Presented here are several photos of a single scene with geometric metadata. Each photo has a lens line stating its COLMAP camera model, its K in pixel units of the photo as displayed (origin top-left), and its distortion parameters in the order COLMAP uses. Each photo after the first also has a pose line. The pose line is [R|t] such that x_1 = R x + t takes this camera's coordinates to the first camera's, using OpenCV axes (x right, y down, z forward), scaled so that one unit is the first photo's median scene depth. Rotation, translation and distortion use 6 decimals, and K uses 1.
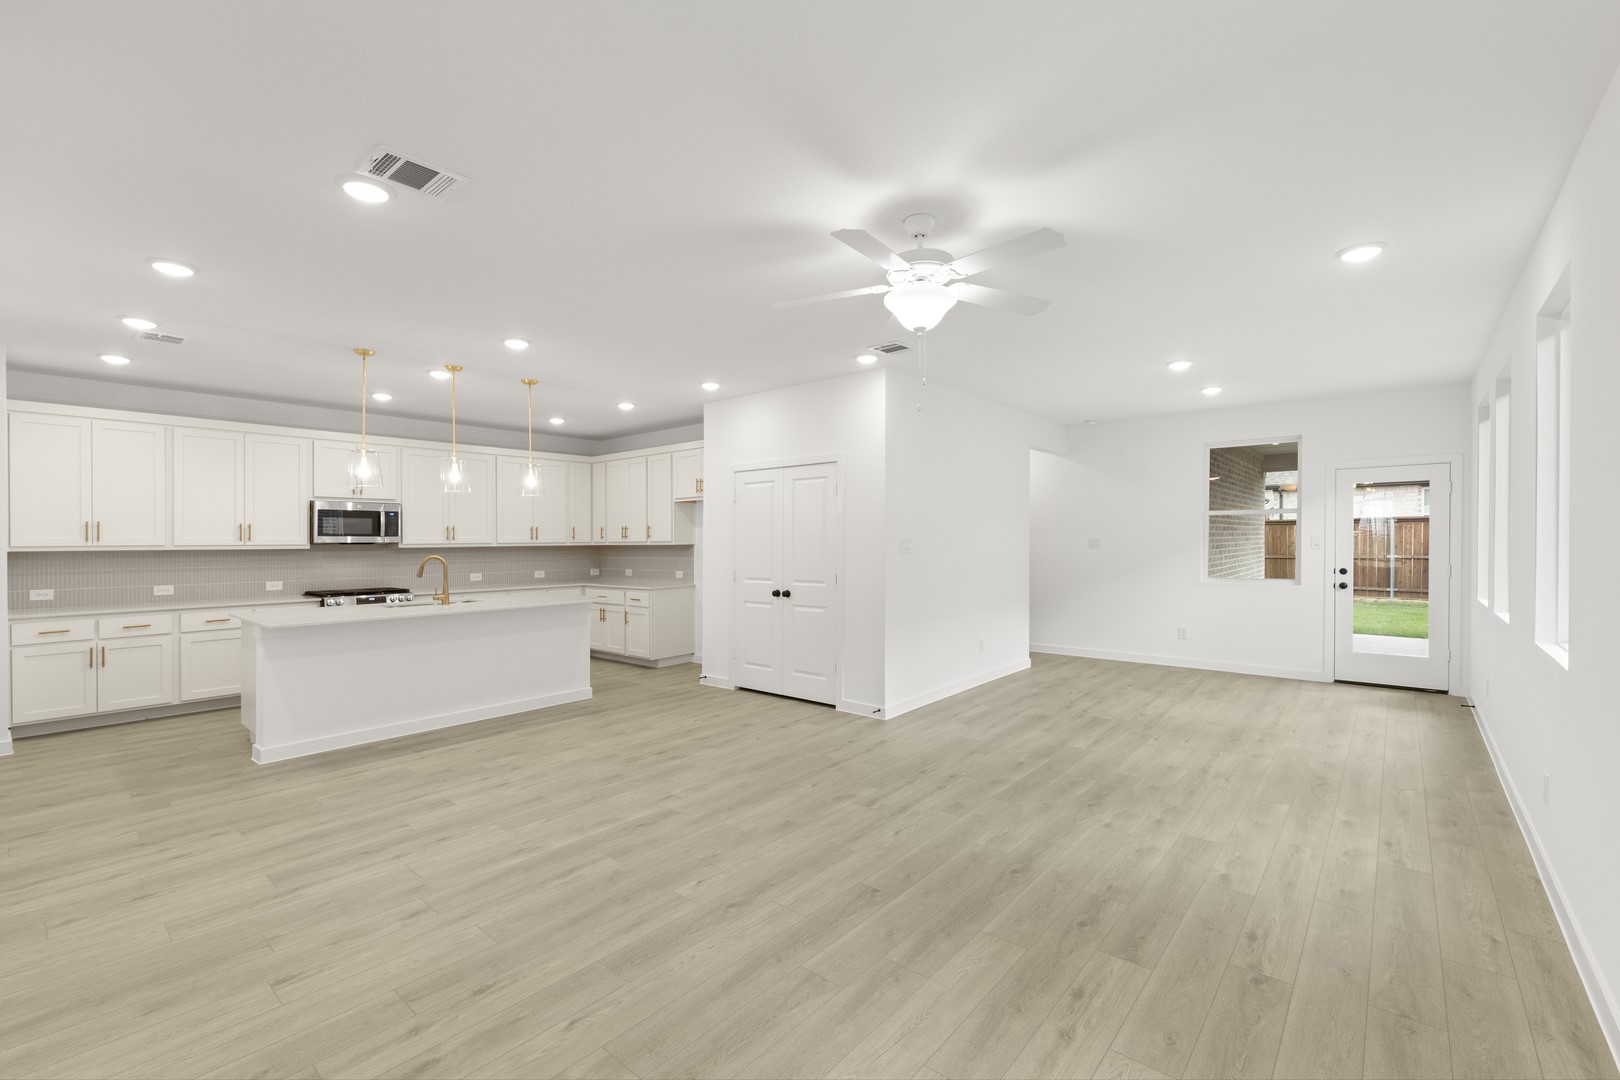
lens RADIAL K [[692.2, 0, 808.3], [0, 692.2, 529.0], [0, 0, 1]] dist [0.000773, 0.000136]
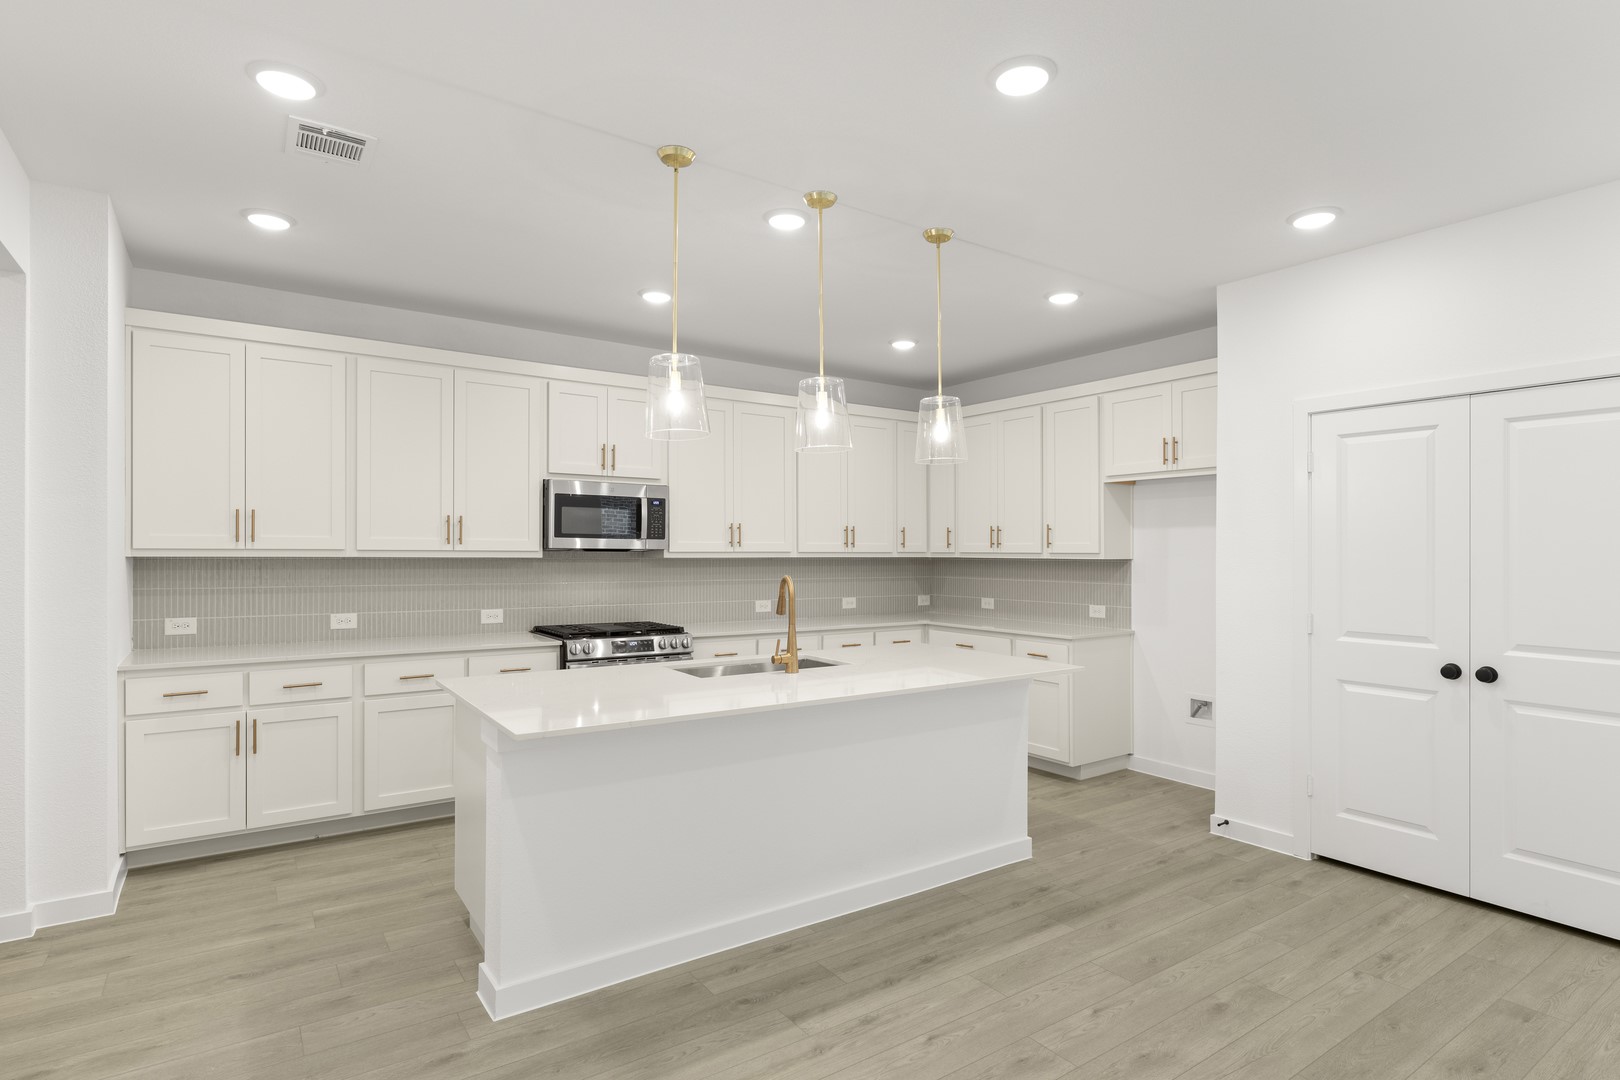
lens RADIAL K [[837.8, 0, 807.4], [0, 837.8, 542.6], [0, 0, 1]] dist [-0.000712, -0.000120]
pose [[0.965223, 0.010131, -0.261232, -0.299362], [-0.008430, 0.999935, 0.007634, 0.007358], [0.261293, -0.005166, 0.965246, 0.344875]]
